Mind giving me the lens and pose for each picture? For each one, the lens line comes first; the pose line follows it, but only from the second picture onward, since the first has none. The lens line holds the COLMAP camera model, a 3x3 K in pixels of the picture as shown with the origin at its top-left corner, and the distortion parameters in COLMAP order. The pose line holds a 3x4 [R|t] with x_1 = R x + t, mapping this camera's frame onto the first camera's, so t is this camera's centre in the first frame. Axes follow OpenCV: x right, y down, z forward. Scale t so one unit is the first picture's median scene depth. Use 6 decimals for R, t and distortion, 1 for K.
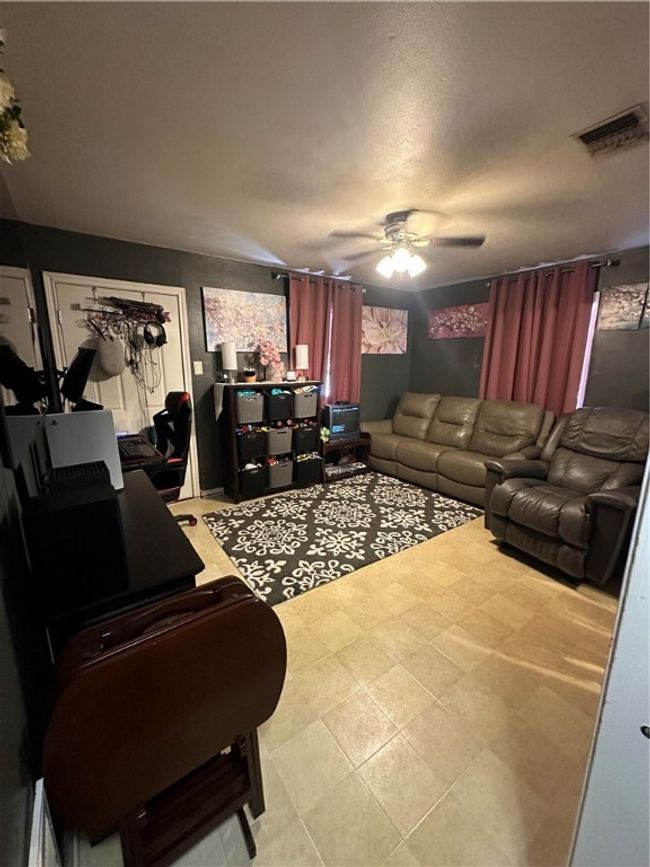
lens RADIAL K [[348.4, 0, 328.0], [0, 348.4, 430.9], [0, 0, 1]] dist [-0.000505, 0.000040]
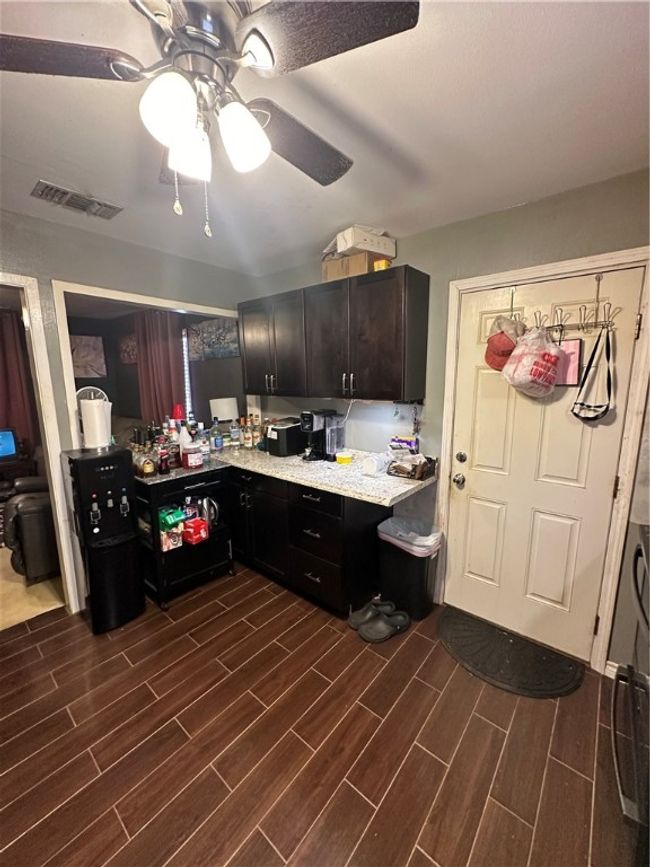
lens RADIAL K [[348.4, 0, 327.9], [0, 348.4, 431.8], [0, 0, 1]] dist [-0.000505, 0.000040]
pose [[0.968144, -0.046443, 0.246051, 0.843216], [0.055527, 0.998003, -0.030108, 0.015930], [-0.244161, 0.042811, 0.968789, -0.242572]]
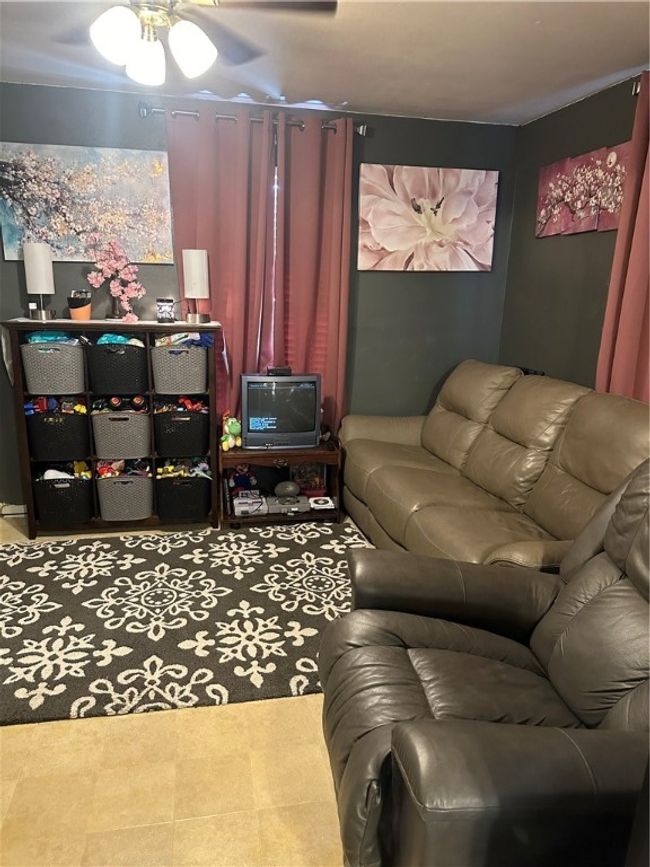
lens RADIAL K [[611.5, 0, 323.9], [0, 611.5, 436.4], [0, 0, 1]] dist [0.011523, -0.010903]
pose [[0.914775, 0.118541, -0.386179, 0.497297], [-0.100307, 0.992691, 0.067111, -0.060675], [0.391312, -0.022655, 0.919979, 0.271849]]
